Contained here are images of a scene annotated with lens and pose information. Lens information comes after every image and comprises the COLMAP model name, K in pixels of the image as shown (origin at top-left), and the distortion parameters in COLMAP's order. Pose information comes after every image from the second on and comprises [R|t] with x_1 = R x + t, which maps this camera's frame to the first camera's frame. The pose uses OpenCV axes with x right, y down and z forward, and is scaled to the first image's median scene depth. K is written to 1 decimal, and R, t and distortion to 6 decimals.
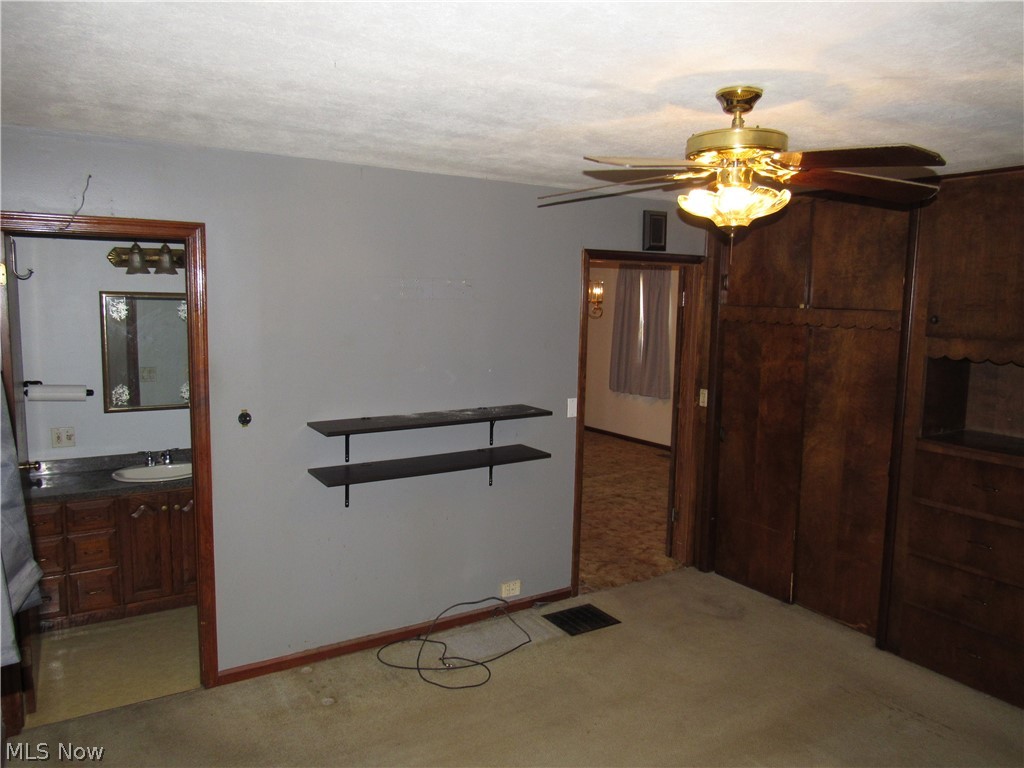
lens RADIAL K [[735.6, 0, 512.0], [0, 735.6, 384.0], [0, 0, 1]] dist [-0.025867, 0.004468]
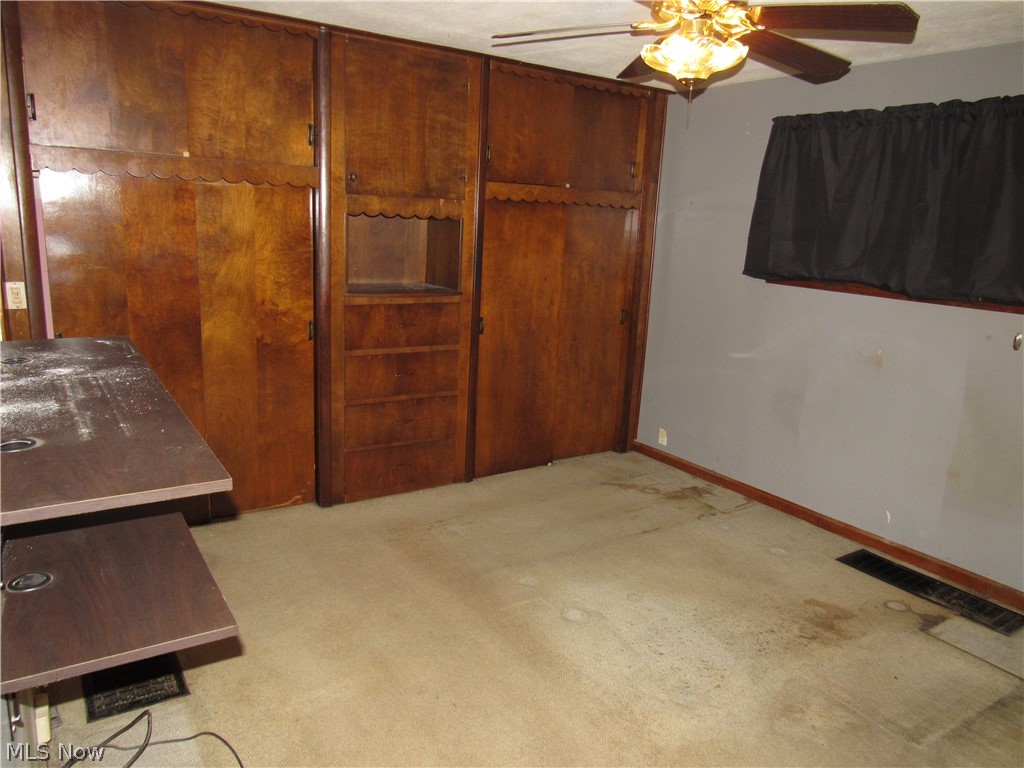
lens RADIAL K [[732.7, 0, 512.0], [0, 732.7, 384.0], [0, 0, 1]] dist [-0.002459, 0.001076]
pose [[0.002345, -0.244395, 0.969673, -0.496988], [0.075439, 0.966956, 0.243527, -0.039970], [-0.997148, 0.072580, 0.020704, 0.770669]]
